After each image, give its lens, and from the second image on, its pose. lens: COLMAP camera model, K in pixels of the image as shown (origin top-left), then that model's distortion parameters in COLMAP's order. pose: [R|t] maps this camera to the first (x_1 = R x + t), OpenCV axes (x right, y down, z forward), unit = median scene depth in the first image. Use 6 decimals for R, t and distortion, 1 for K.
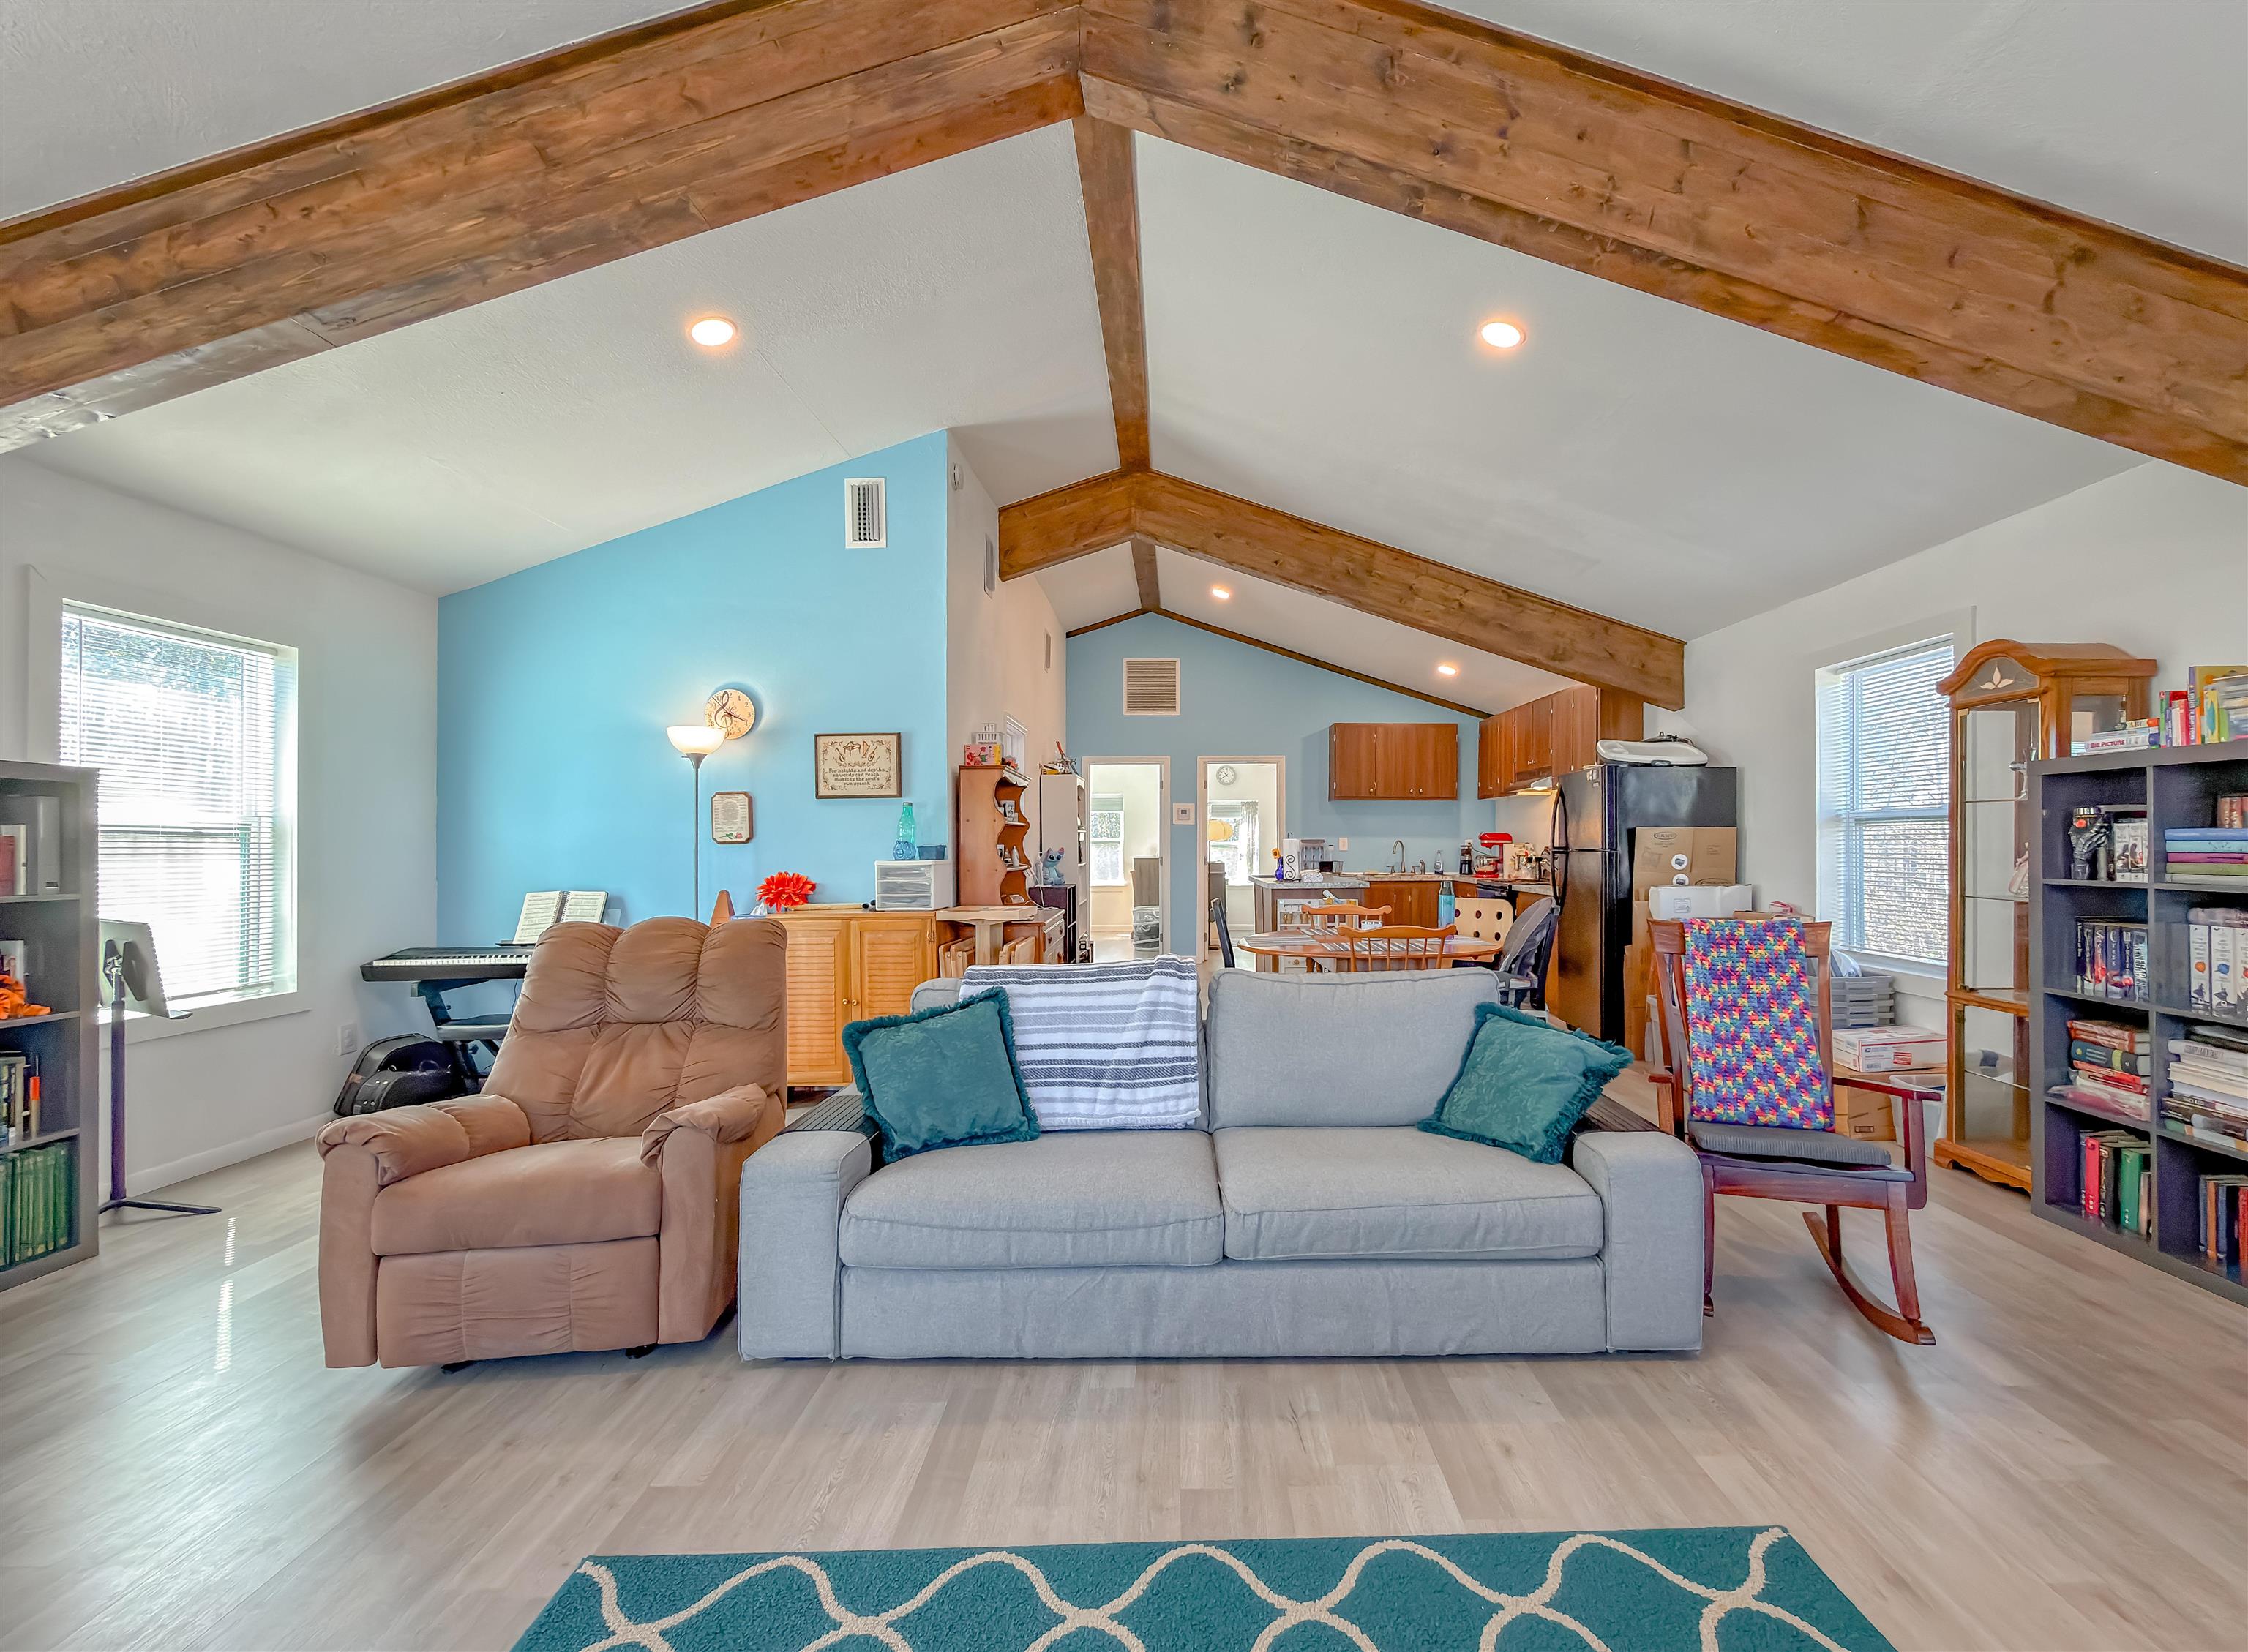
lens RADIAL K [[1006.6, 0, 1178.6], [0, 1006.6, 839.3], [0, 0, 1]] dist [-0.000087, 0.000004]
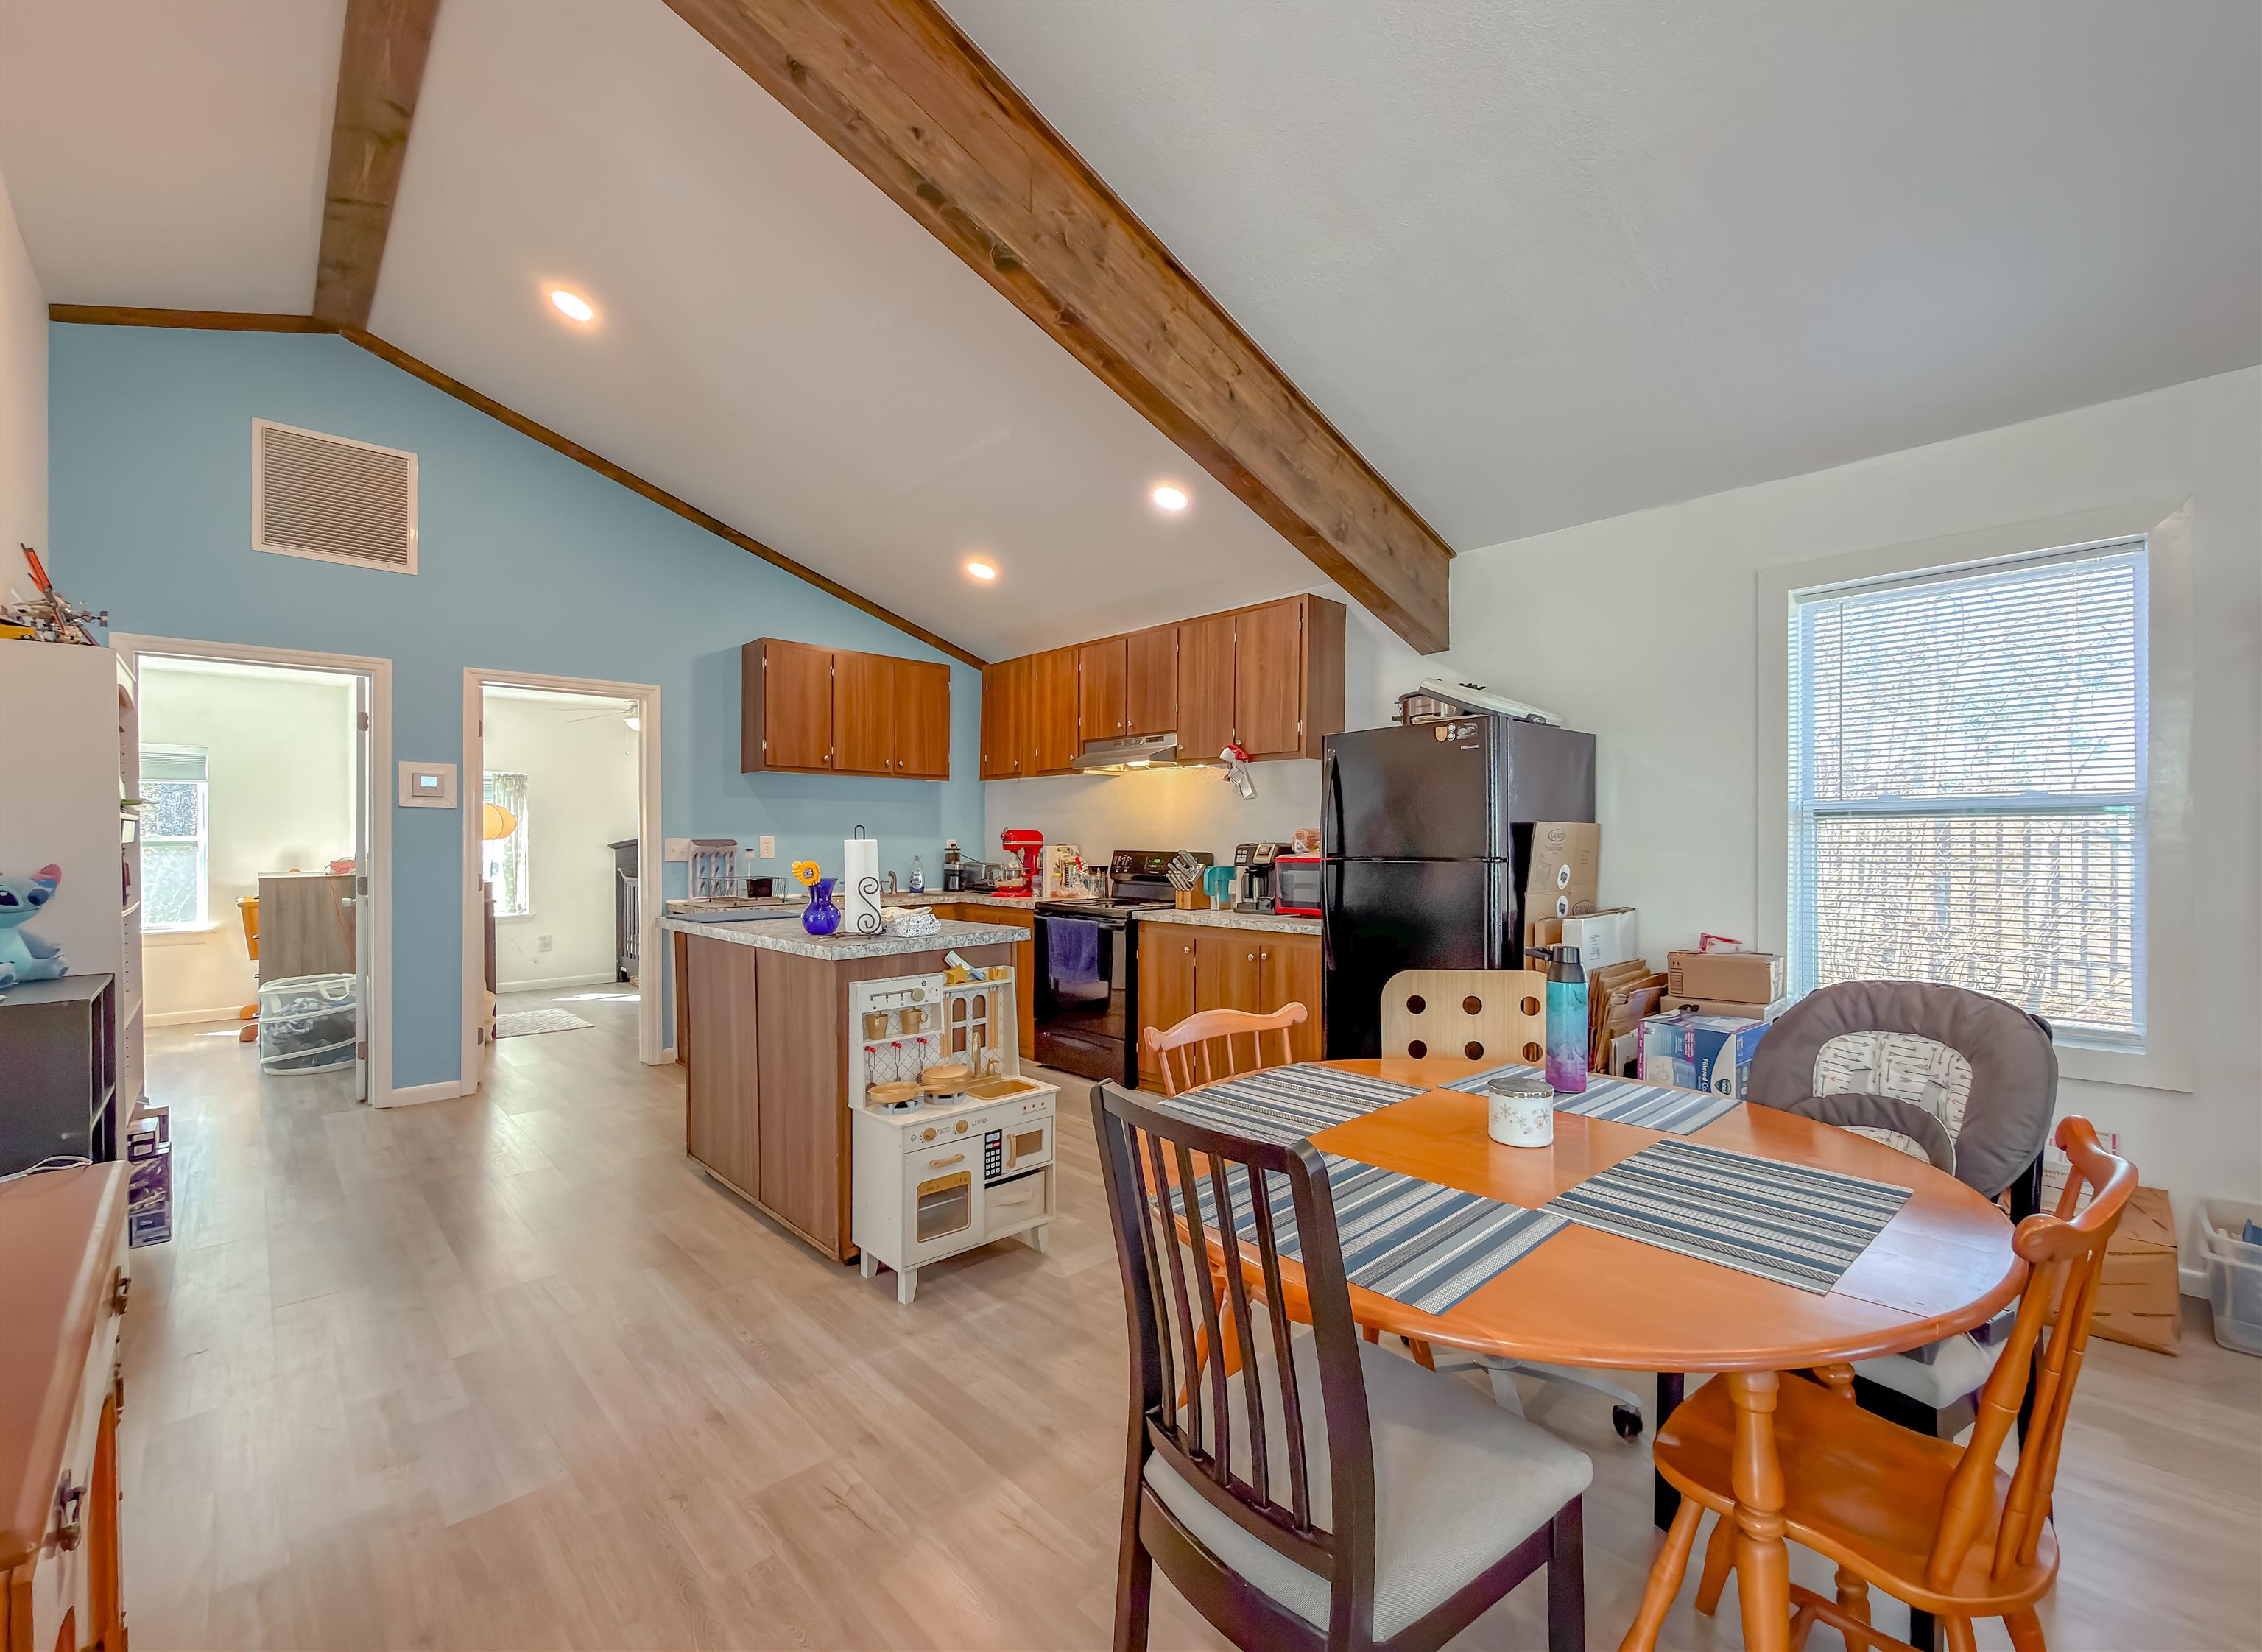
lens RADIAL K [[952.6, 0, 1157.0], [0, 952.6, 839.6], [0, 0, 1]] dist [-0.000980, -0.000300]
pose [[0.717513, 0.000984, 0.696544, -0.125696], [-0.001967, 0.999998, 0.000614, -0.001073], [-0.696542, -0.001811, 0.717514, 0.910441]]
